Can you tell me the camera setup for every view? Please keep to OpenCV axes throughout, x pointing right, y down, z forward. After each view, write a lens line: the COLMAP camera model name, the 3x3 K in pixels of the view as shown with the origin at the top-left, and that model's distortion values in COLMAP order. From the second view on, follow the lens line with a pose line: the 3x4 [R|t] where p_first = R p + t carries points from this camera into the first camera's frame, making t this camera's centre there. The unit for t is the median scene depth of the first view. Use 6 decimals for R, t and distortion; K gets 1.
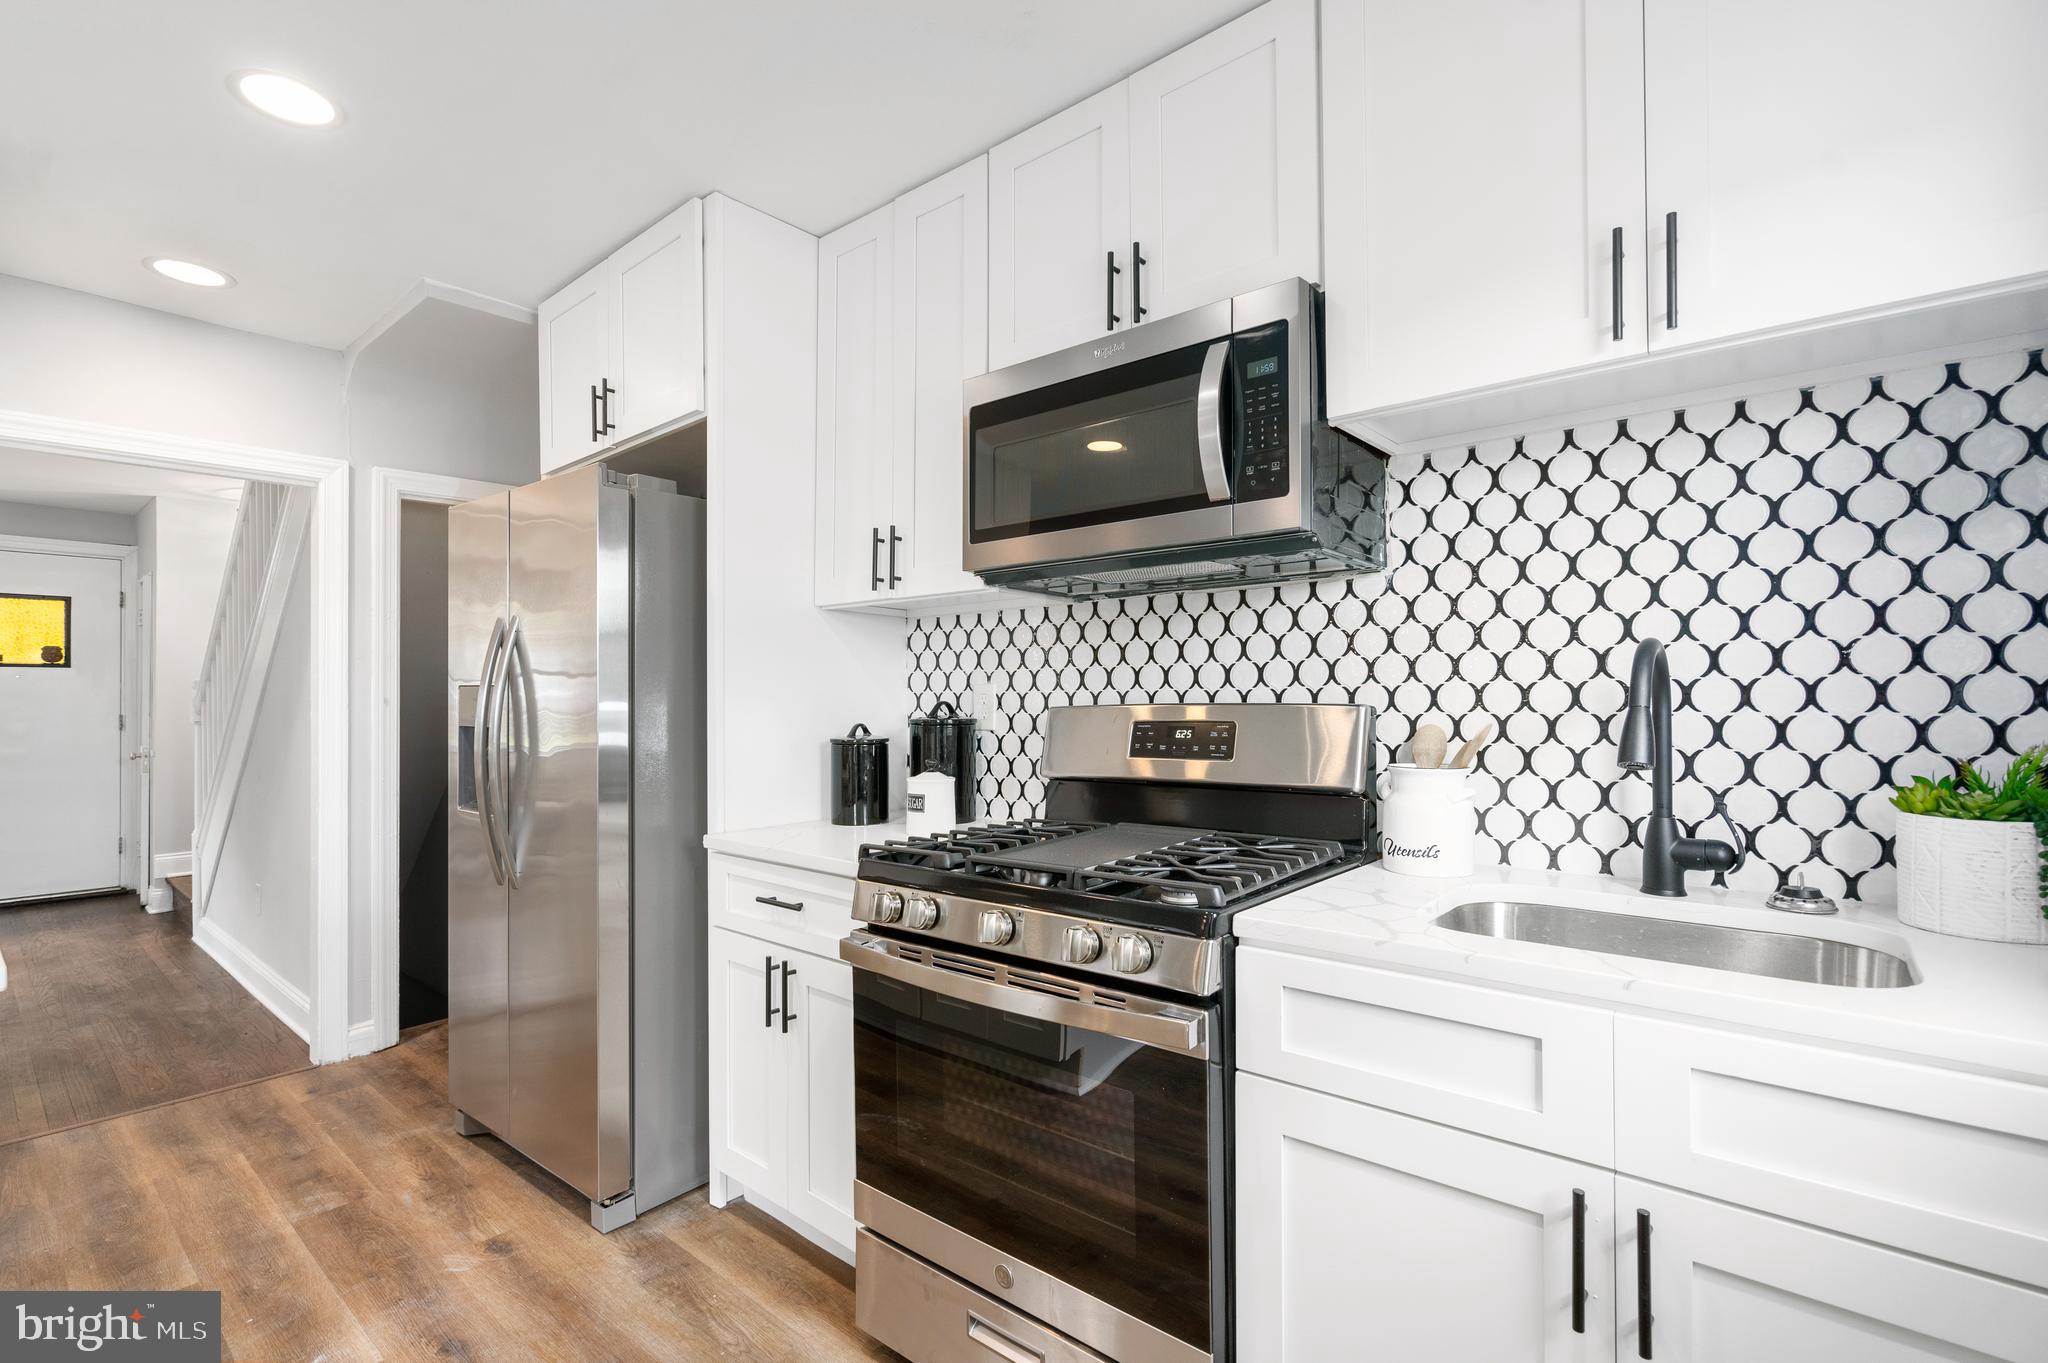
lens RADIAL K [[934.3, 0, 1023.5], [0, 934.3, 688.7], [0, 0, 1]] dist [-0.007075, 0.004003]
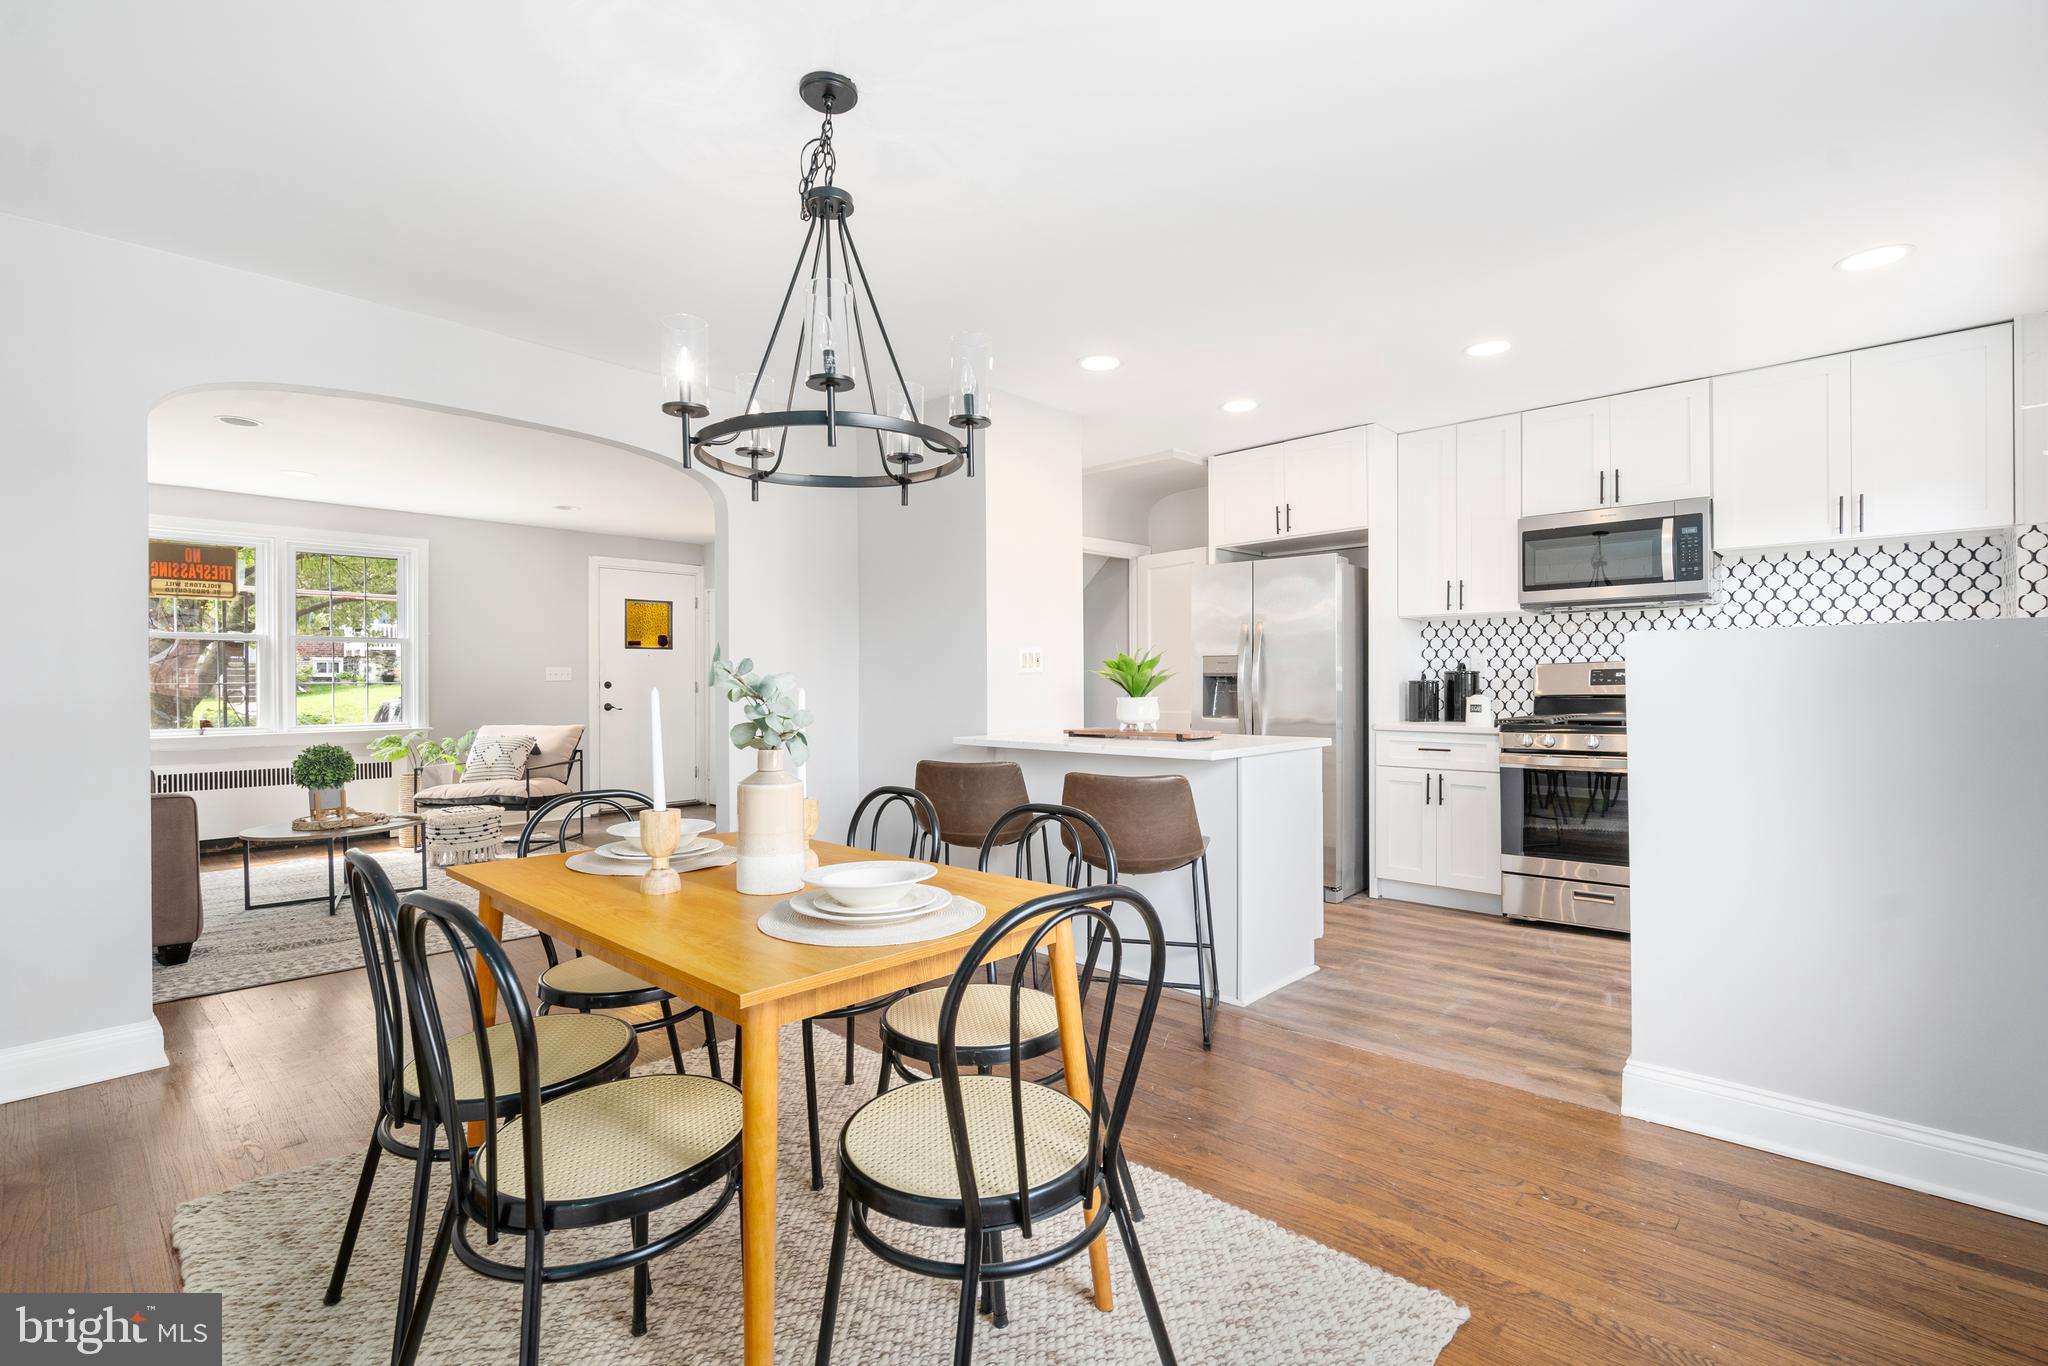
lens RADIAL K [[934.3, 0, 1028.8], [0, 934.3, 670.0], [0, 0, 1]] dist [-0.007075, 0.004003]
pose [[0.999300, -0.001113, -0.037389, -1.152882], [0.001035, 0.999997, -0.002104, 0.039330], [0.037392, 0.002064, 0.999299, -1.291934]]
